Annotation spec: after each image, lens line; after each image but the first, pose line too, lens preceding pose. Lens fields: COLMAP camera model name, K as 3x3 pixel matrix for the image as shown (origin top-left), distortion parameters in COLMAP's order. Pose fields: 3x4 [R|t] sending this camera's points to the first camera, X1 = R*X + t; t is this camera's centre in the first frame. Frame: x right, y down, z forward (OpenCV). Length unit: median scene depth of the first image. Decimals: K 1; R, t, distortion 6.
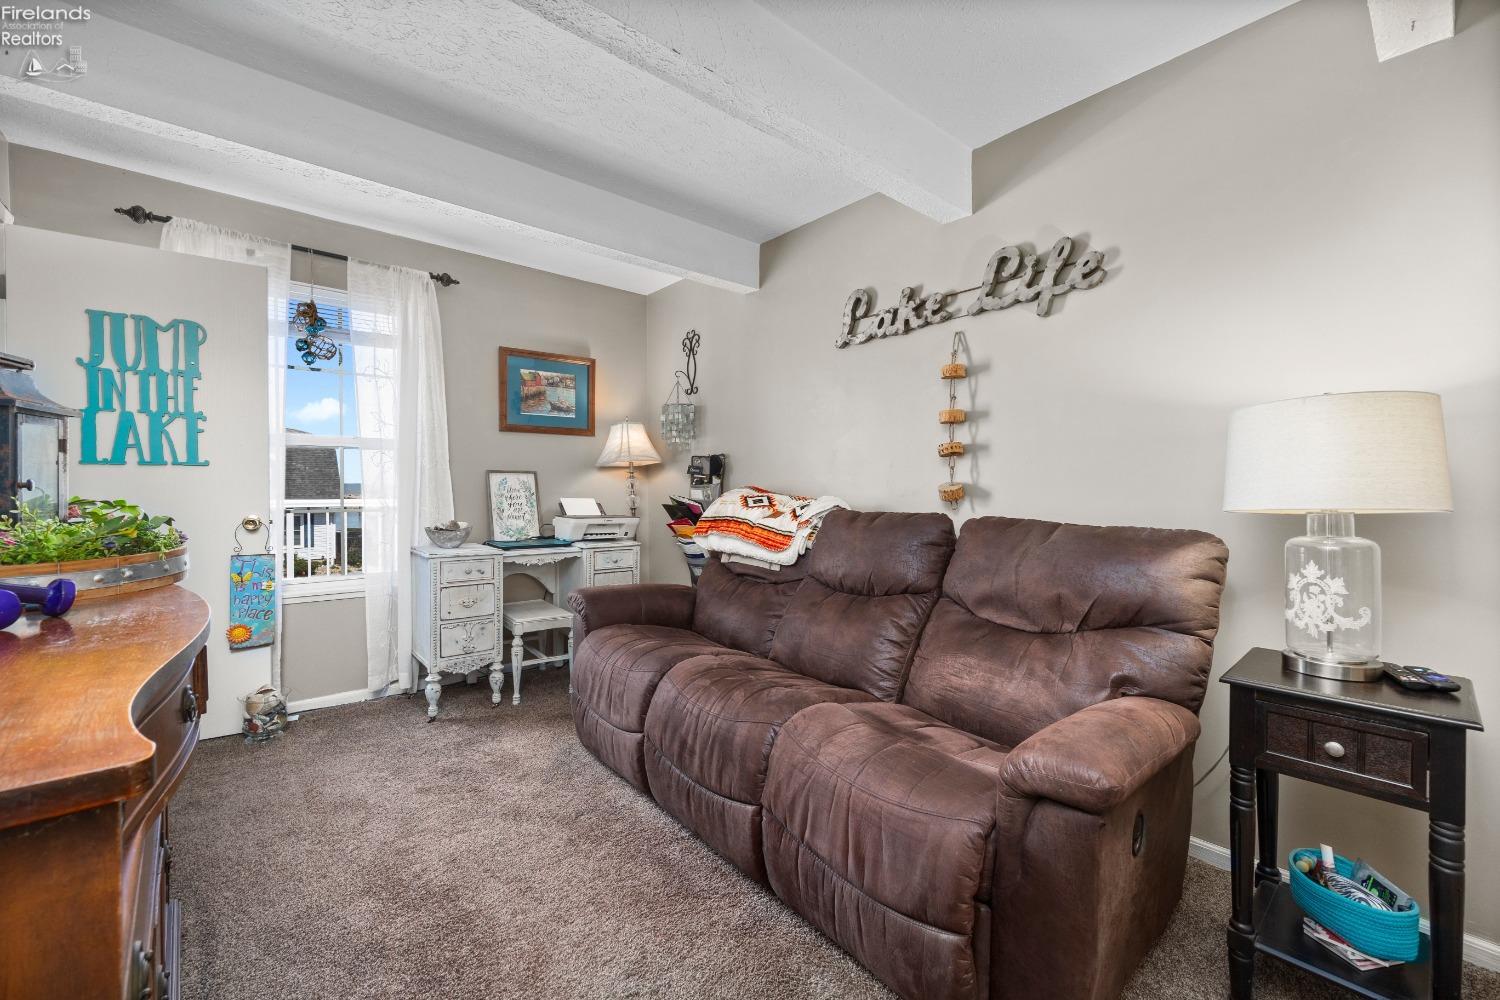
lens RADIAL K [[607.3, 0, 750.0], [0, 607.3, 500.0], [0, 0, 1]] dist [-0.009768, -0.000003]
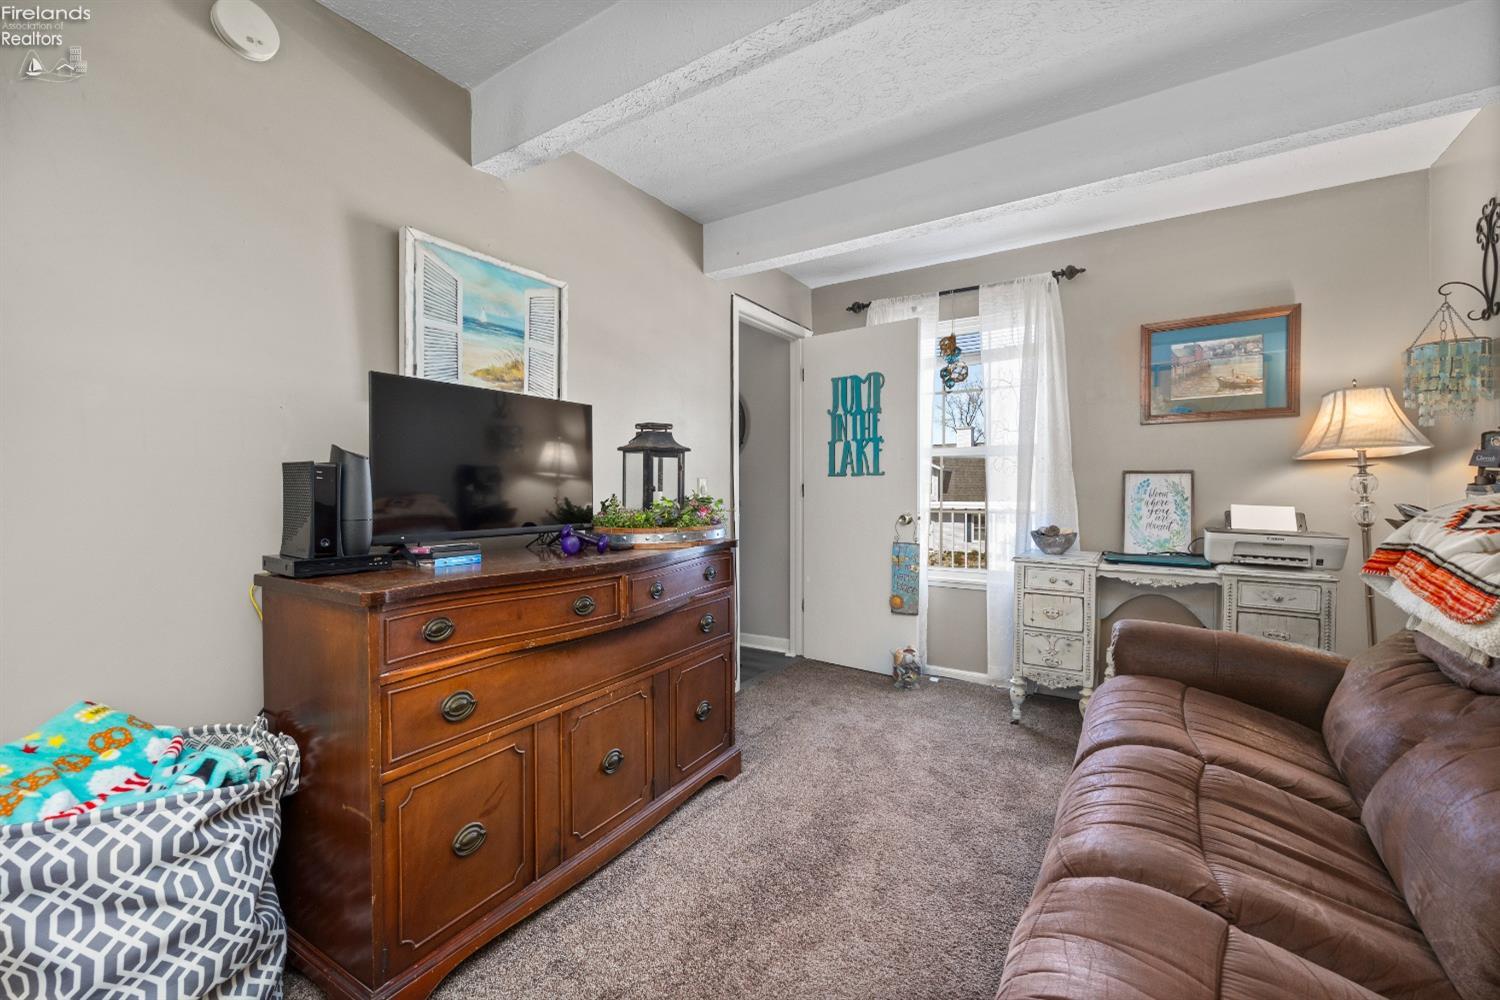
lens RADIAL K [[605.6, 0, 750.0], [0, 605.6, 500.0], [0, 0, 1]] dist [0.000612, -0.000044]
pose [[0.285397, 0.014141, -0.958305, 0.298555], [-0.018840, 0.999781, 0.009142, -0.006084], [0.958224, 0.015446, 0.285601, 0.277615]]
